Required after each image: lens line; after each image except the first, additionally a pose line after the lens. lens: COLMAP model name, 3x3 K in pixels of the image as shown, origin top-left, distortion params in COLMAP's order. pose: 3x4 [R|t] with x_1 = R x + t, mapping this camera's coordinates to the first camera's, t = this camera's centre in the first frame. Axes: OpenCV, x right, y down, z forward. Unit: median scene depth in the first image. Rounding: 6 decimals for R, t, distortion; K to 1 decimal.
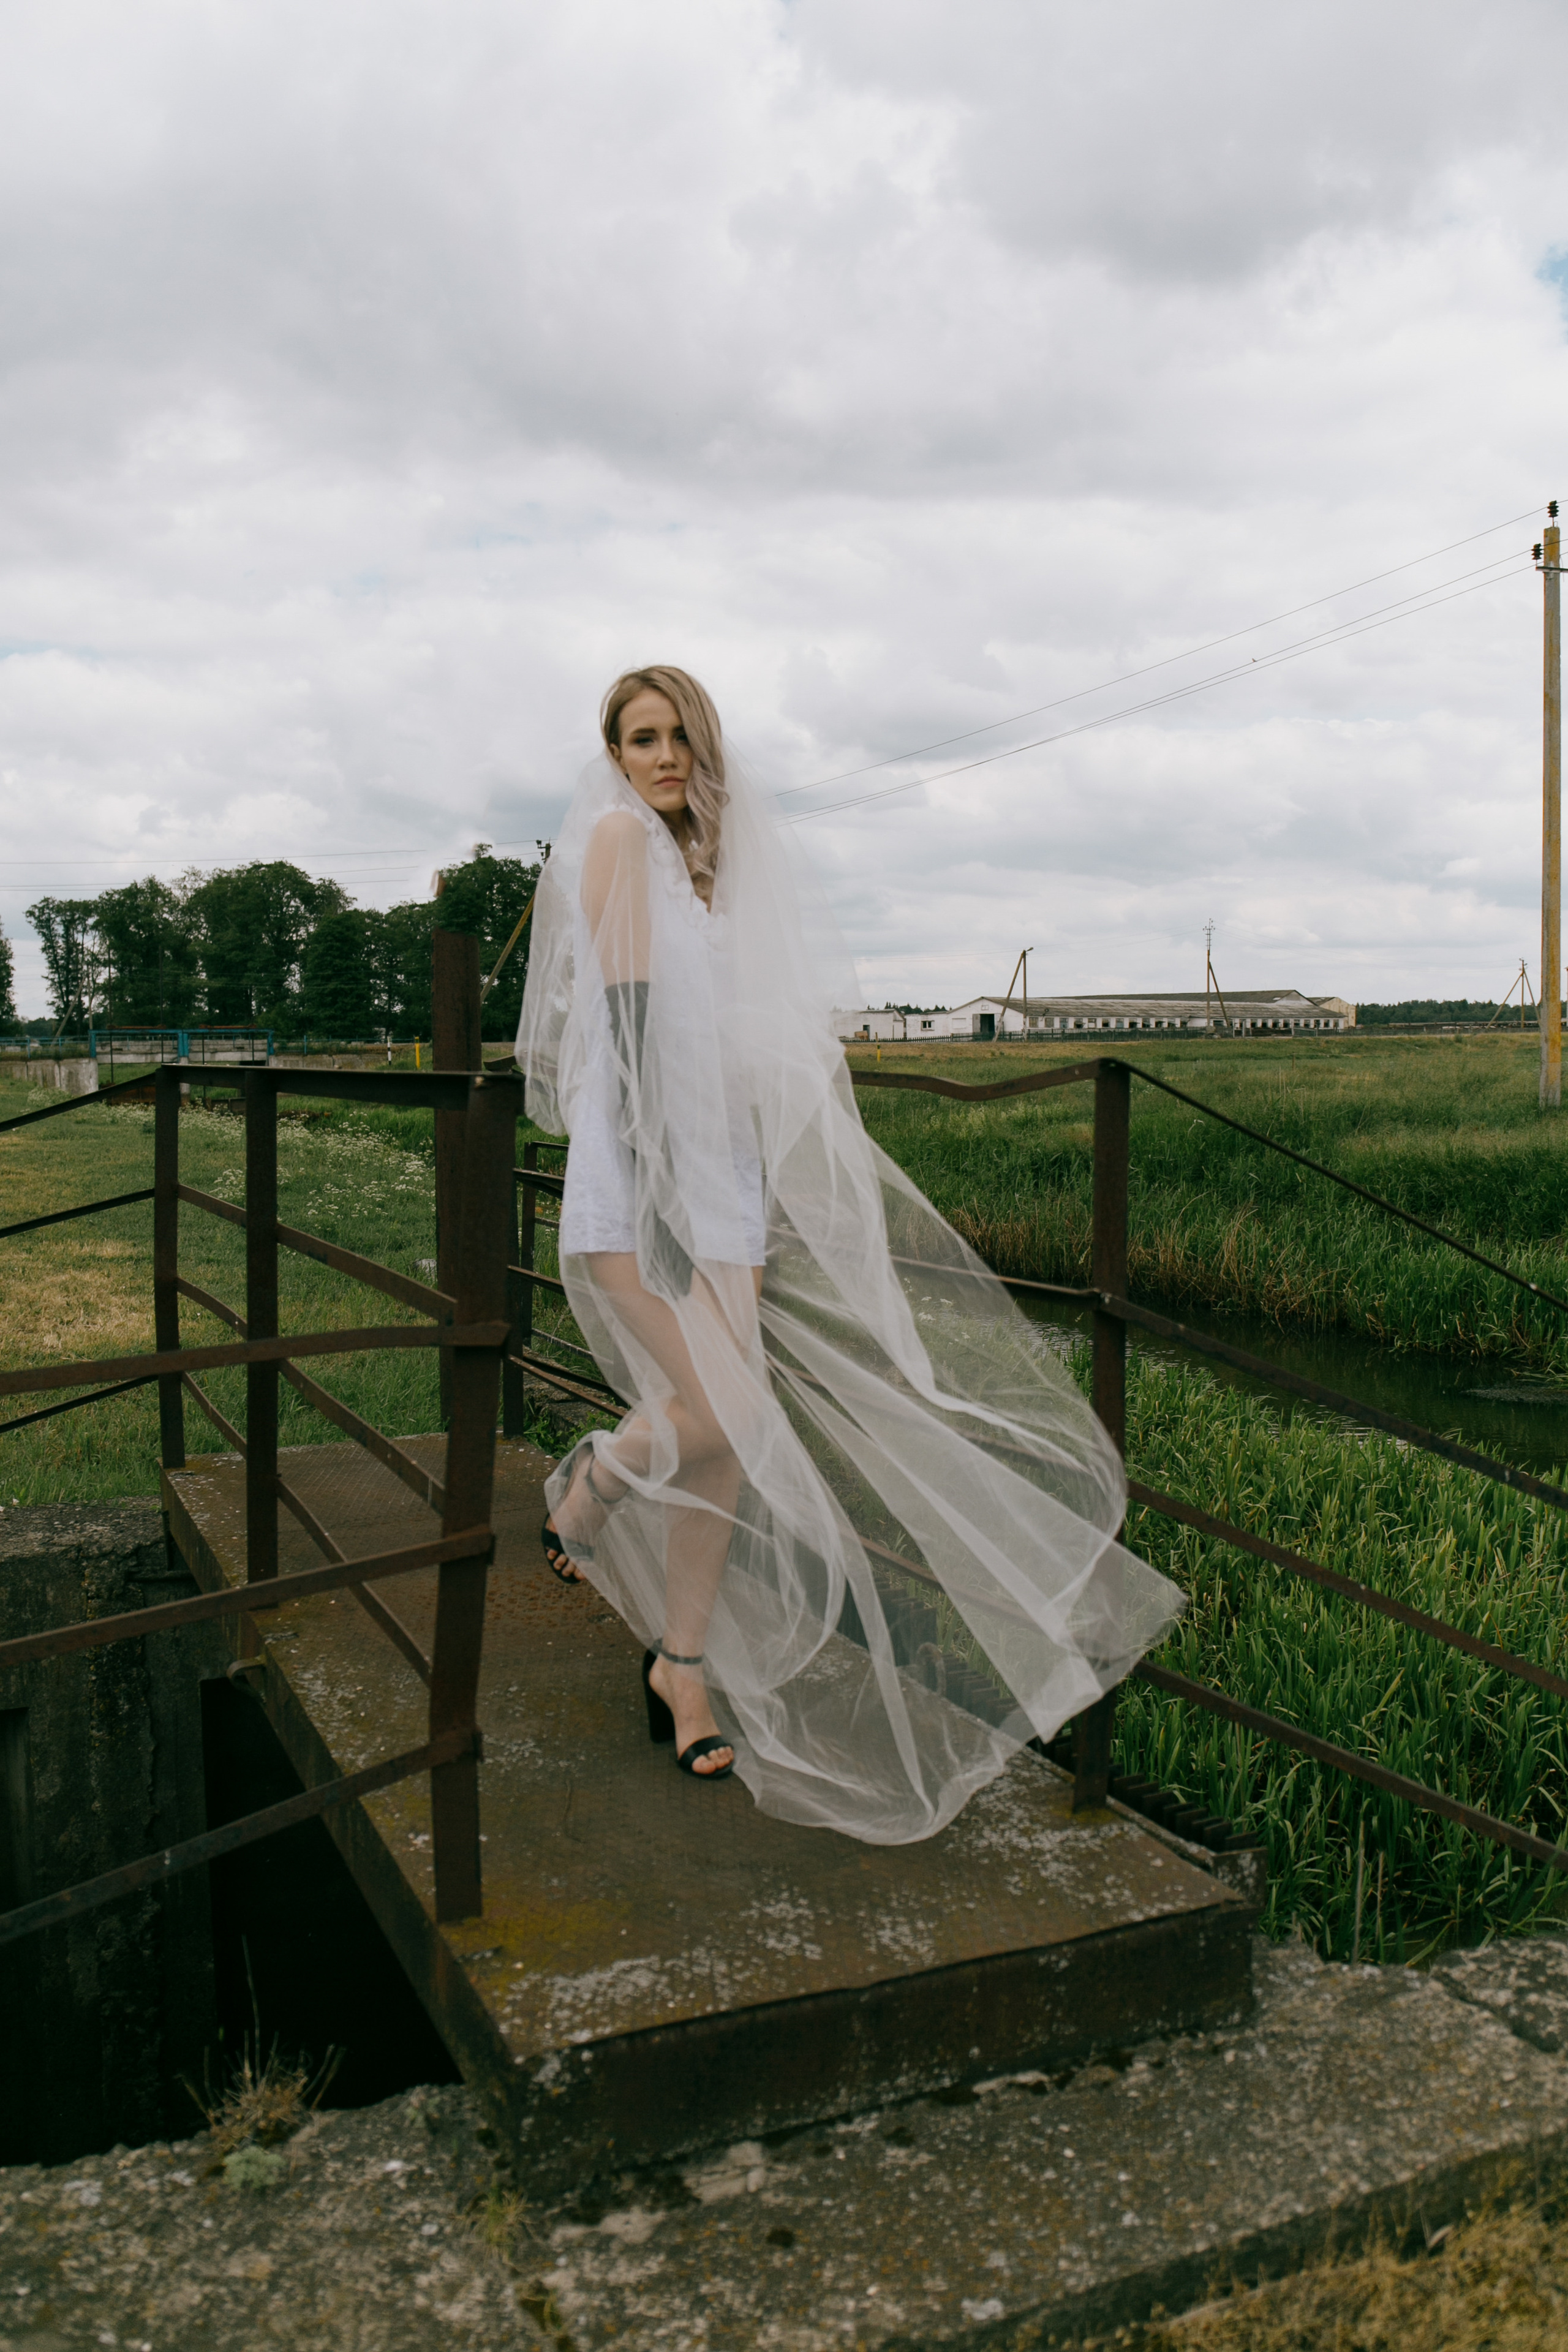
lens RADIAL K [[1890.0, 0, 785.2], [0, 1890.0, 1147.4], [0, 0, 1]] dist [-0.033086, 0.000006]
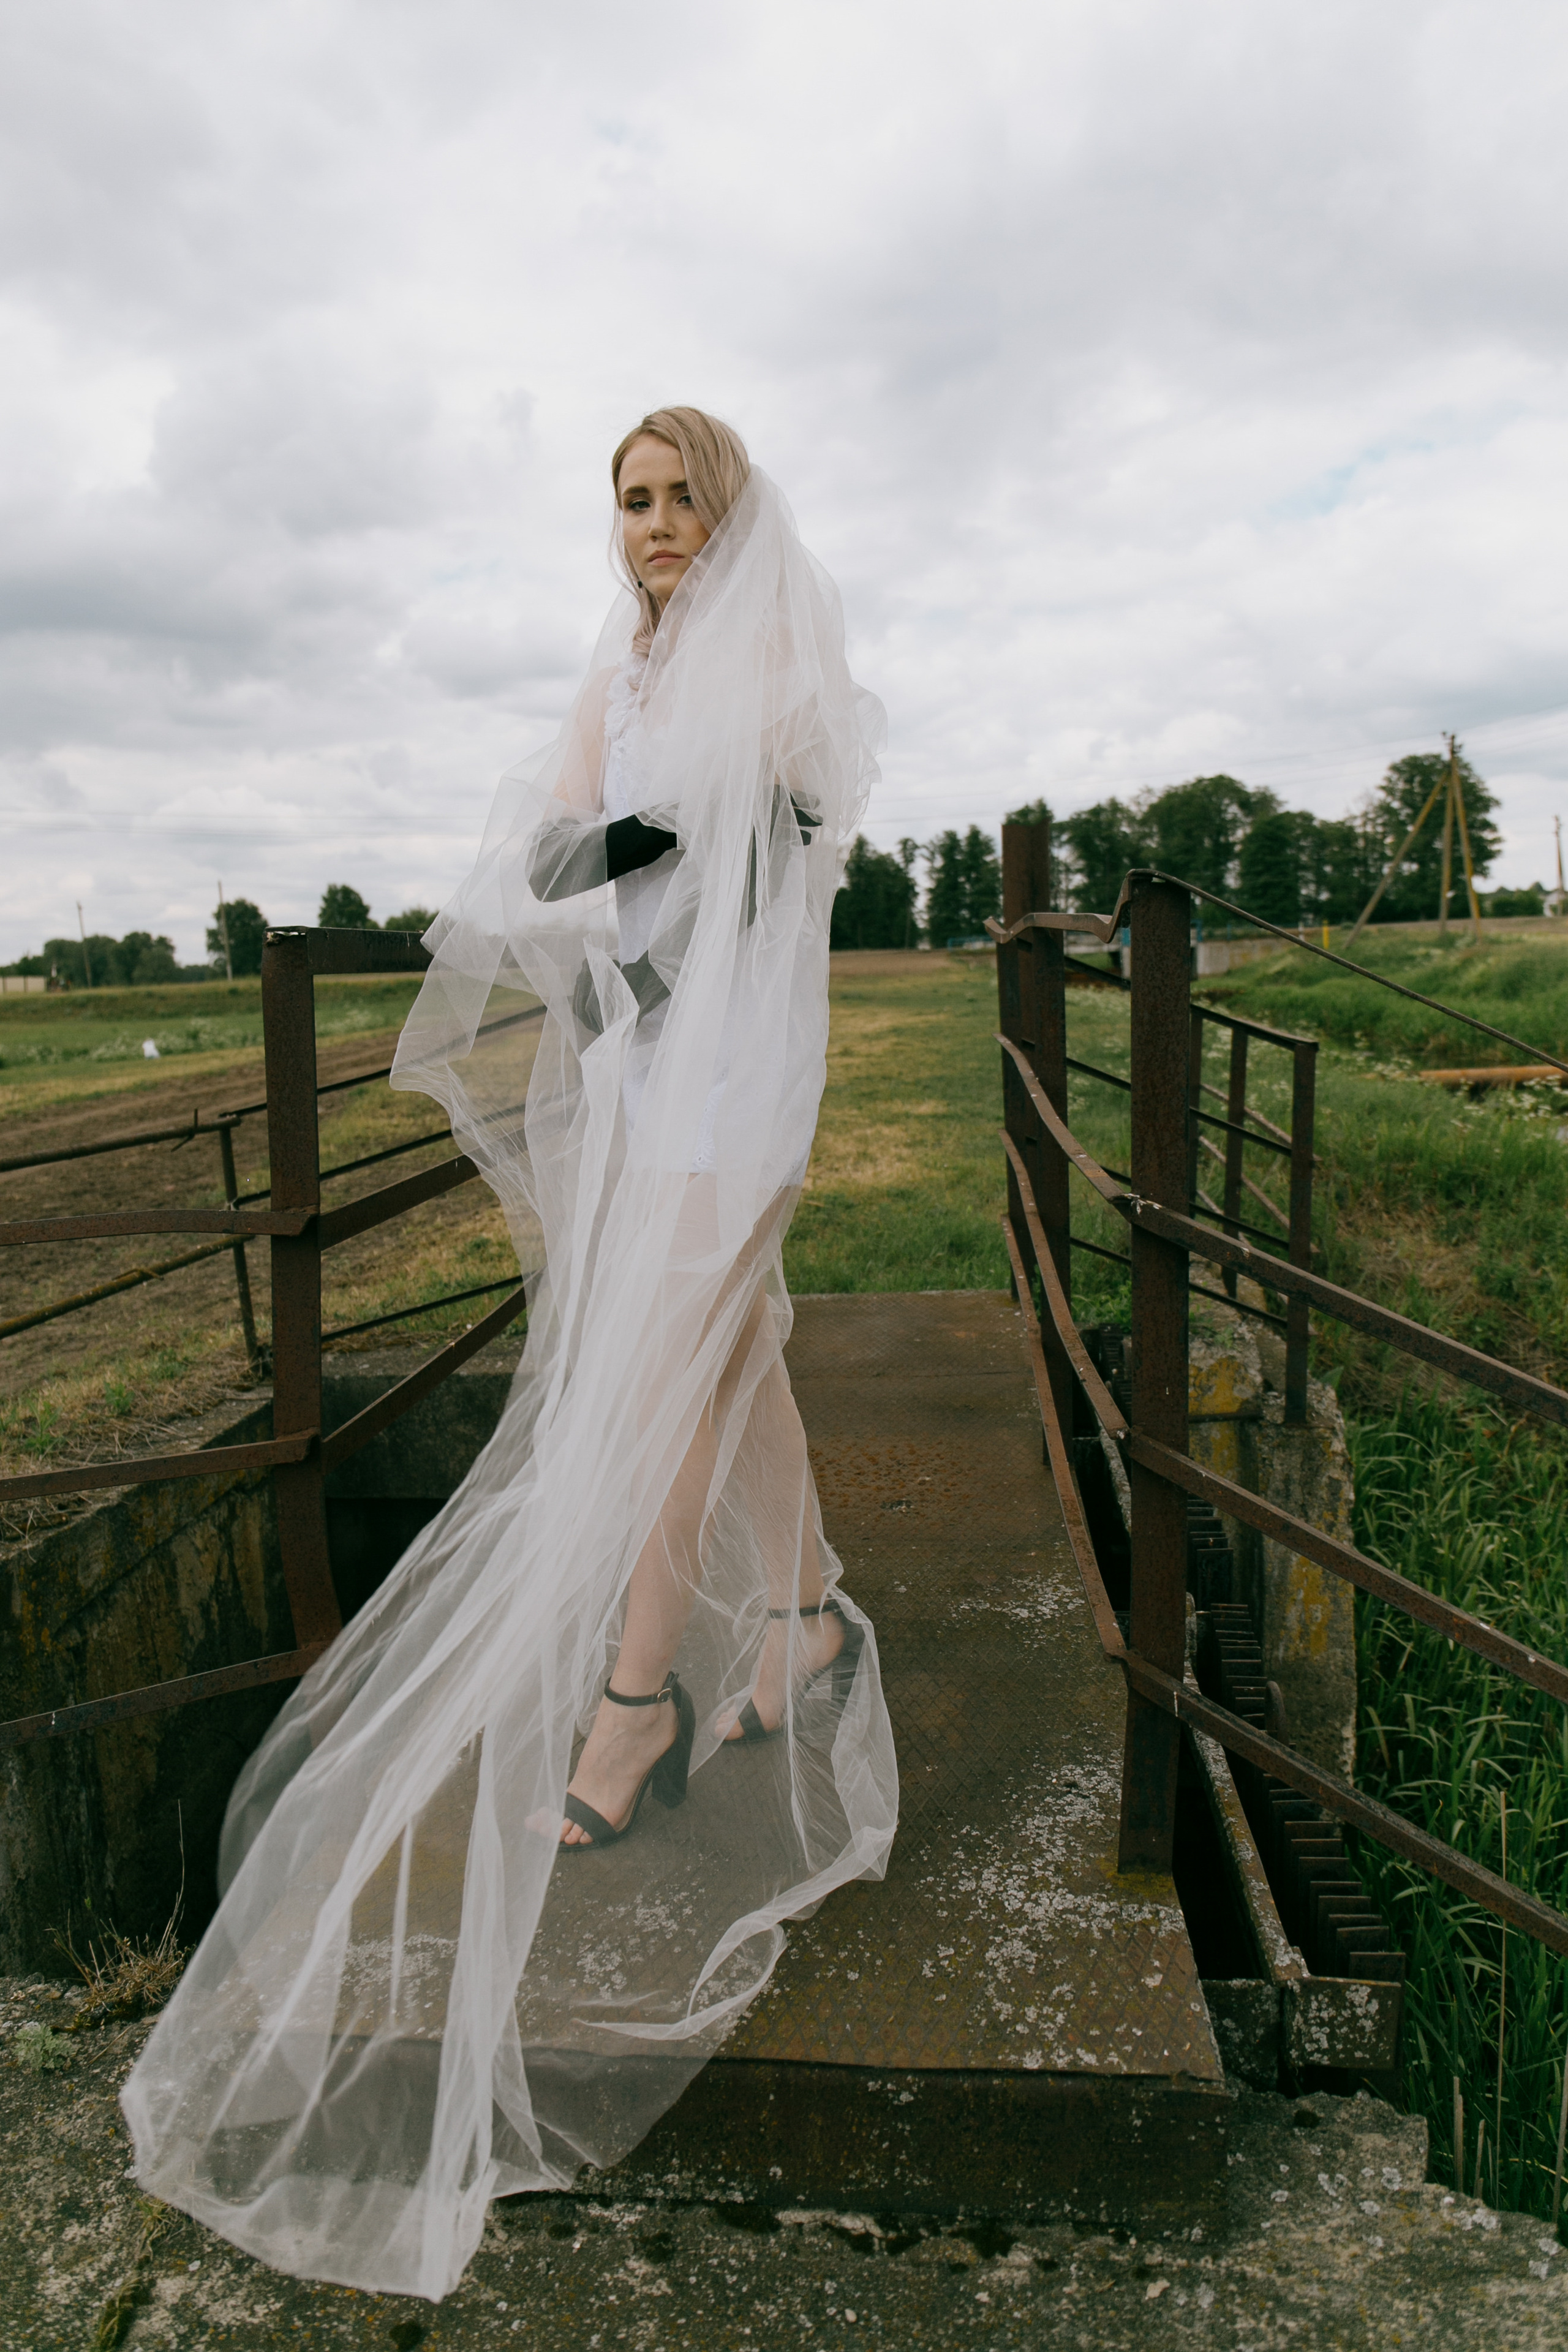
lens RADIAL K [[1581.5, 0, 786.4], [0, 1581.5, 1175.2], [0, 0, 1]] dist [-0.020834, -0.006928]
pose [[0.857484, 0.035027, -0.513316, 0.369527], [0.014923, 0.995567, 0.092863, 0.009831], [0.514294, -0.087289, 0.853160, 0.422800]]
